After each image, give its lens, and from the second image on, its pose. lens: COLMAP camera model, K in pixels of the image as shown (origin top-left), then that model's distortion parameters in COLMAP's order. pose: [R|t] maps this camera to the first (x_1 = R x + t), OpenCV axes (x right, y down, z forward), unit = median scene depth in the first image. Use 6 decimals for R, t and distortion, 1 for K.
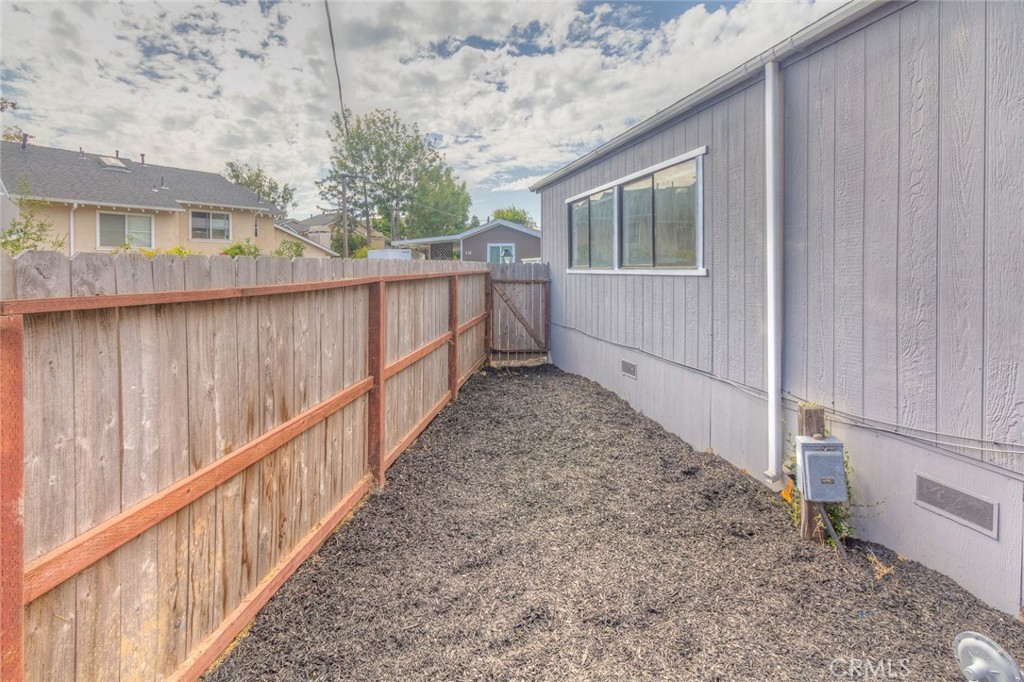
lens RADIAL K [[486.2, 0, 518.6], [0, 486.2, 271.6], [0, 0, 1]] dist [0.005358, -0.000071]
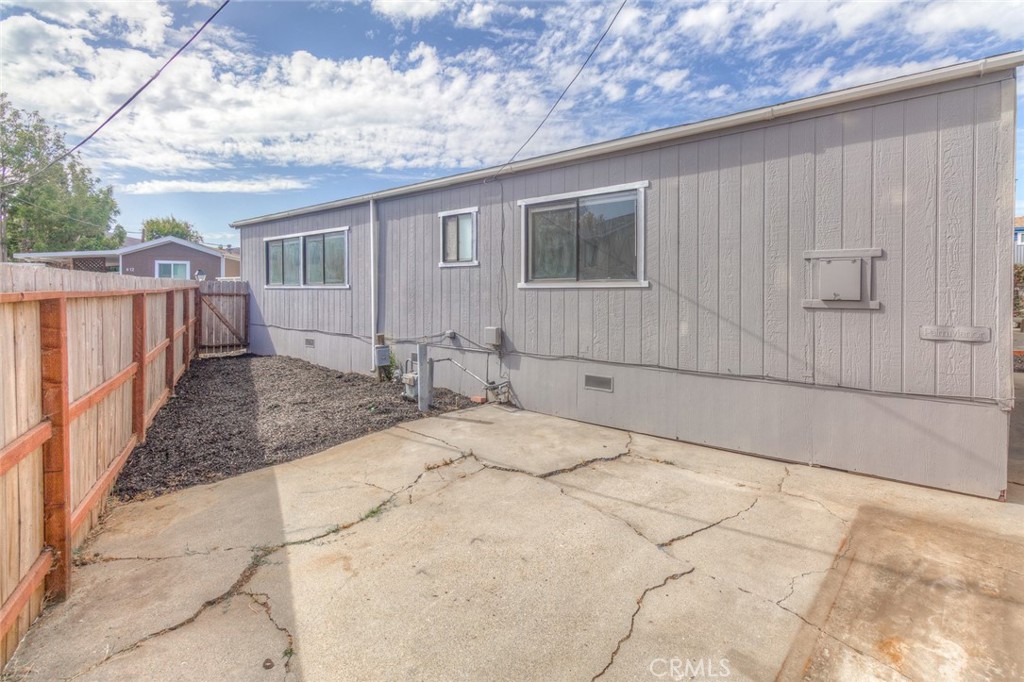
lens RADIAL K [[486.2, 0, 527.6], [0, 486.2, 291.7], [0, 0, 1]] dist [0.005358, -0.000071]
pose [[0.800243, -0.001298, 0.599674, -0.138787], [0.000308, 0.999998, 0.001753, 0.010571], [-0.599676, -0.001218, 0.800242, -0.617601]]
